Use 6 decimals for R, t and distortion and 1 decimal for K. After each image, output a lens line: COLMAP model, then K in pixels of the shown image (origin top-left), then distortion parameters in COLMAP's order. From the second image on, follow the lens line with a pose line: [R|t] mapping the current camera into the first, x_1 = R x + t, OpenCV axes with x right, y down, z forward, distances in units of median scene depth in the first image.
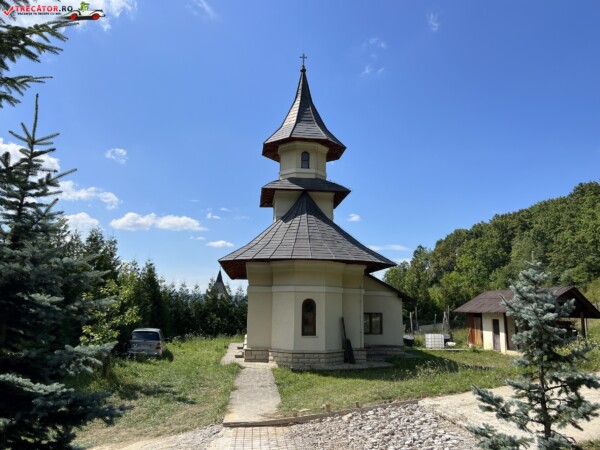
lens RADIAL K [[450.7, 0, 300.0], [0, 450.7, 225.0], [0, 0, 1]] dist [0.074173, -0.091848]
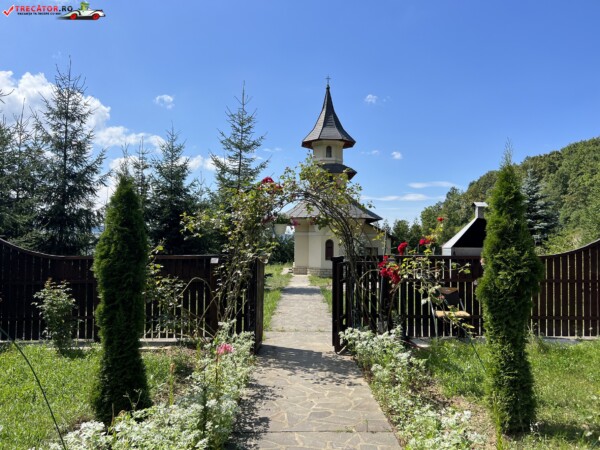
lens RADIAL K [[452.9, 0, 300.0], [0, 452.9, 225.0], [0, 0, 1]] dist [0.063405, -0.067093]
pose [[0.995454, -0.007469, -0.094953, 0.054744], [0.020155, 0.990864, 0.133352, -0.095676], [0.093089, -0.134660, 0.986510, -0.548051]]
